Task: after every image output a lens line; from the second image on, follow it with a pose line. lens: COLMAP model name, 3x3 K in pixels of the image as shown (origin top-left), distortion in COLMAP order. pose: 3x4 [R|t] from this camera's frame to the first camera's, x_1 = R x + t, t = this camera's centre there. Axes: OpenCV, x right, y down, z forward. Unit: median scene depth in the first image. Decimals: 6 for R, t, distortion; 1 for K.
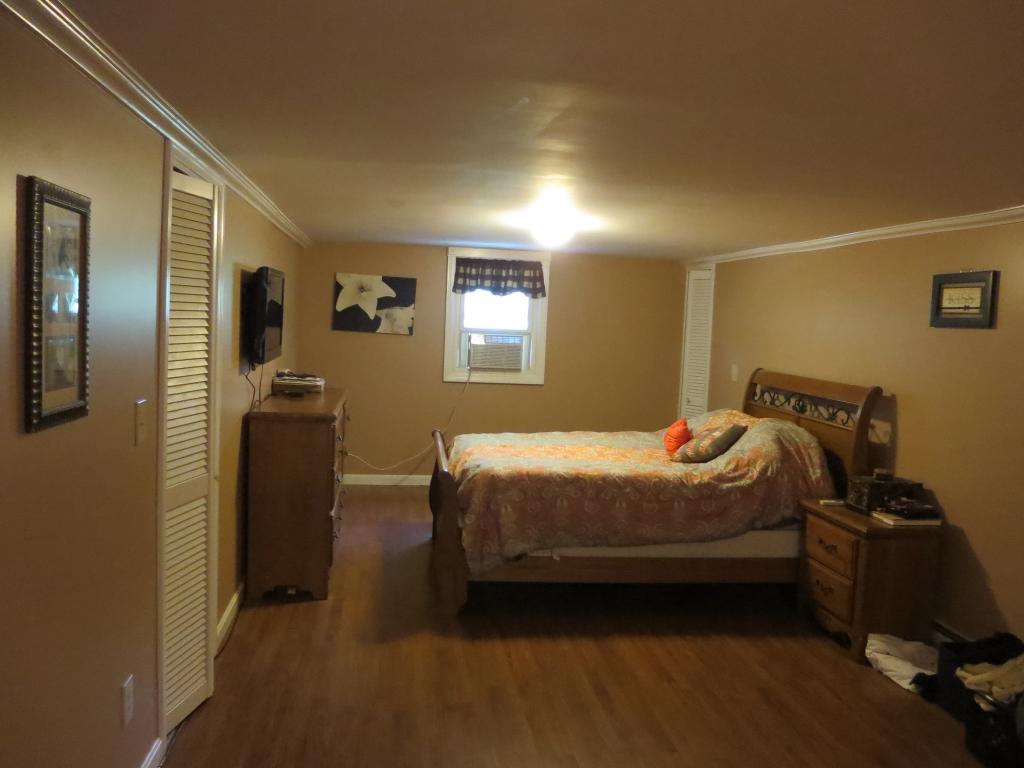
lens RADIAL K [[839.1, 0, 514.5], [0, 839.1, 384.3], [0, 0, 1]] dist [-0.075431, -0.008883]
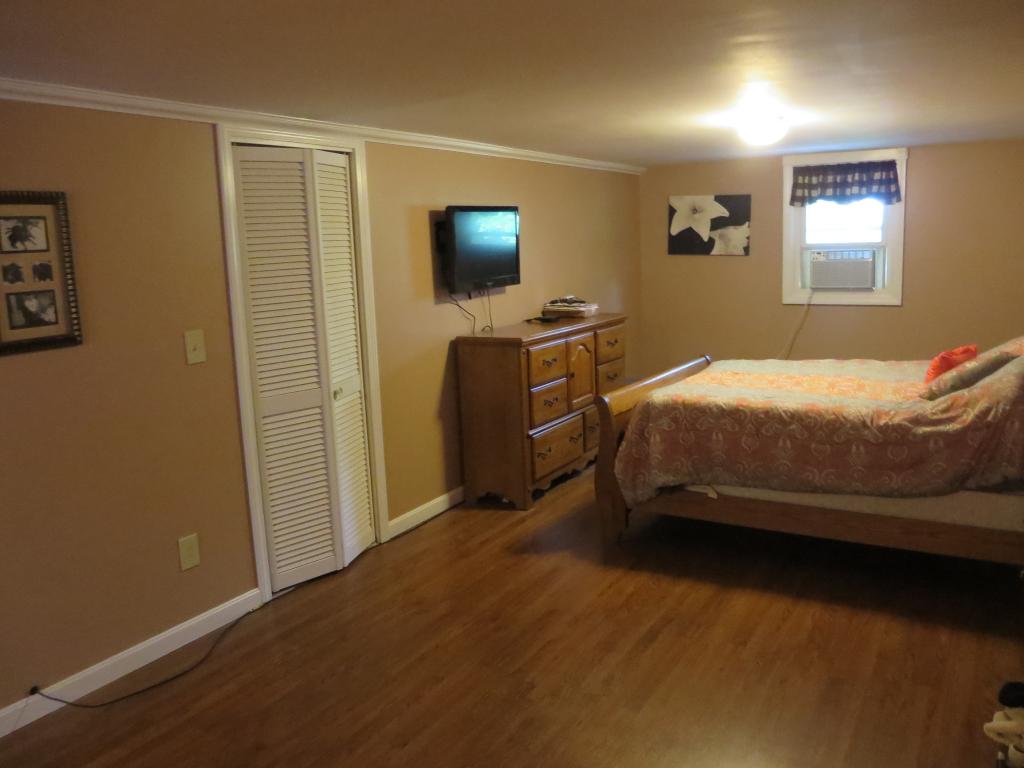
lens RADIAL K [[839.1, 0, 514.6], [0, 839.1, 385.7], [0, 0, 1]] dist [-0.075431, -0.008883]
pose [[0.782279, 0.033906, -0.622005, 0.425944], [0.022192, 0.996367, 0.082223, 0.007568], [0.622533, -0.078125, 0.778685, 0.156302]]
